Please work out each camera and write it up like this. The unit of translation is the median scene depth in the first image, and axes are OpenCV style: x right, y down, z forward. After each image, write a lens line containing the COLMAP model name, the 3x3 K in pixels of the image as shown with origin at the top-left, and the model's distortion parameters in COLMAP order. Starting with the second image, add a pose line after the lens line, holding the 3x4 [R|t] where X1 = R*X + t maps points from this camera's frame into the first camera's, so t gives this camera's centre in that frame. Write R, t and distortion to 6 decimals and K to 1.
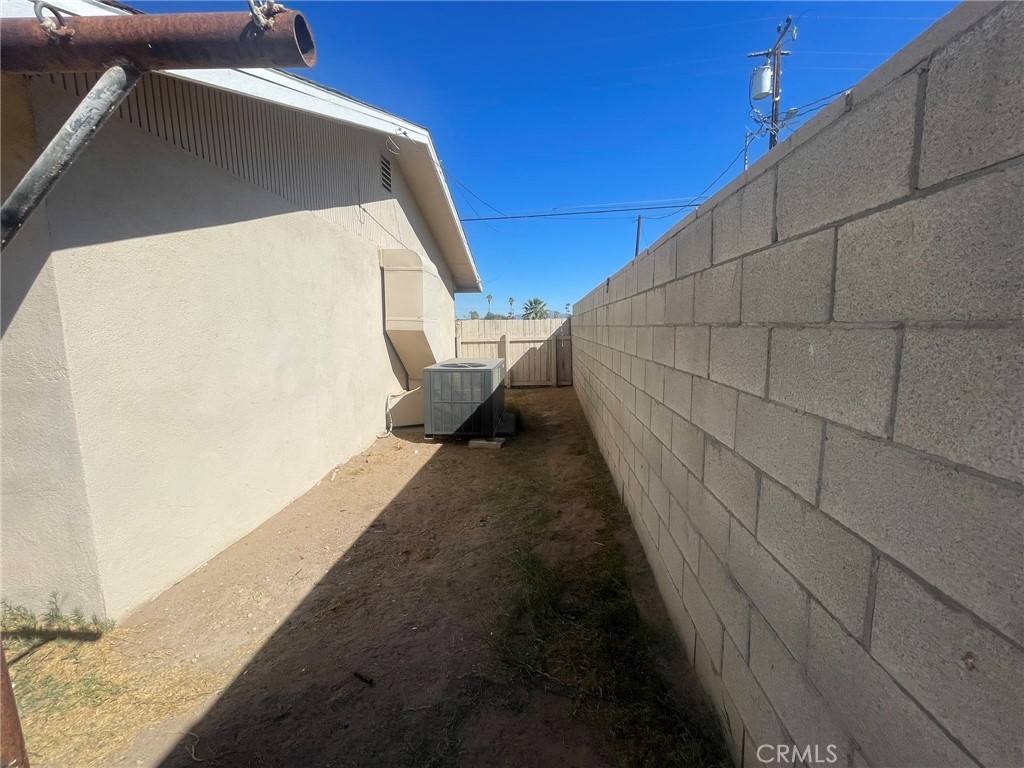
lens RADIAL K [[412.5, 0, 512.4], [0, 412.5, 380.4], [0, 0, 1]] dist [-0.004334, 0.001079]
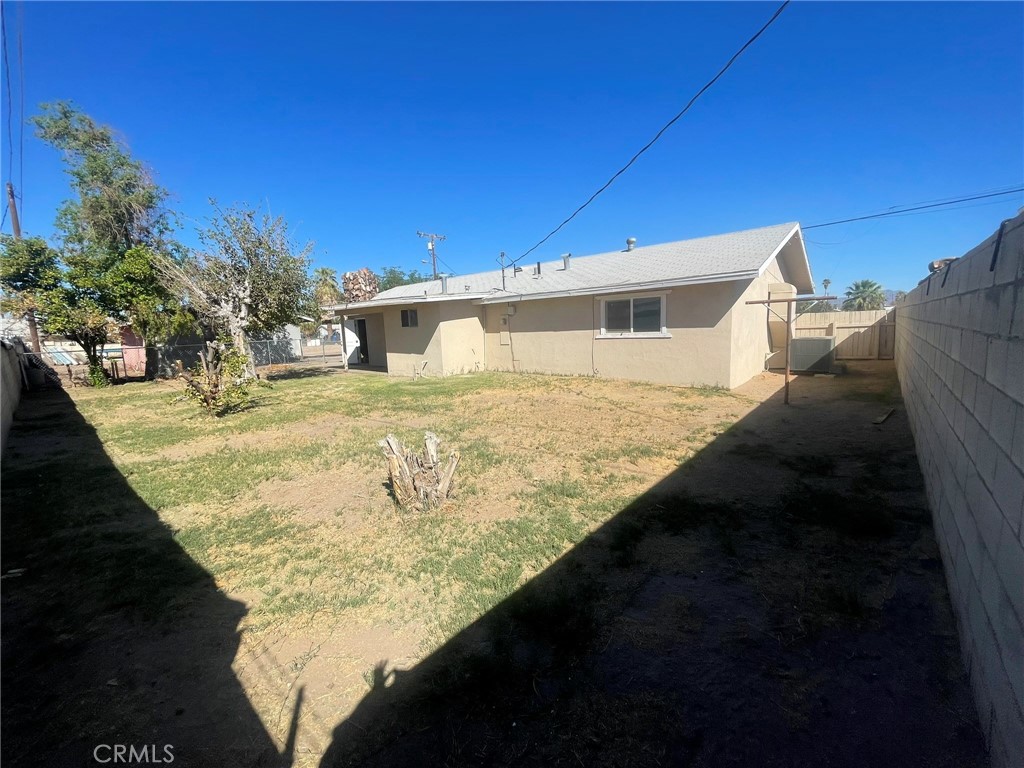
lens RADIAL K [[412.5, 0, 509.2], [0, 412.5, 382.6], [0, 0, 1]] dist [-0.004334, 0.001079]
pose [[0.797036, 0.056160, -0.601315, -0.129910], [-0.044609, 0.998422, 0.034121, 0.300547], [0.602282, -0.000371, 0.798283, -2.509741]]
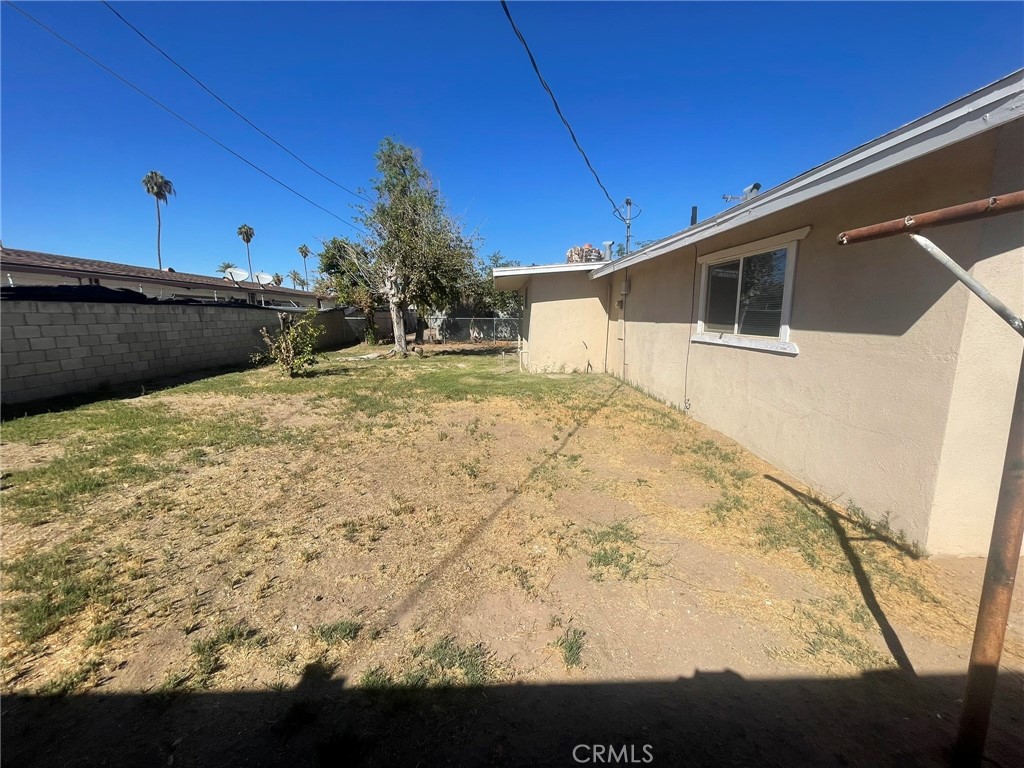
lens RADIAL K [[412.5, 0, 507.2], [0, 412.5, 382.8], [0, 0, 1]] dist [-0.004334, 0.001079]
pose [[0.120461, 0.166875, -0.978592, 0.017993], [-0.138666, 0.978934, 0.149864, 0.044588], [0.982986, 0.117644, 0.141063, -0.382110]]
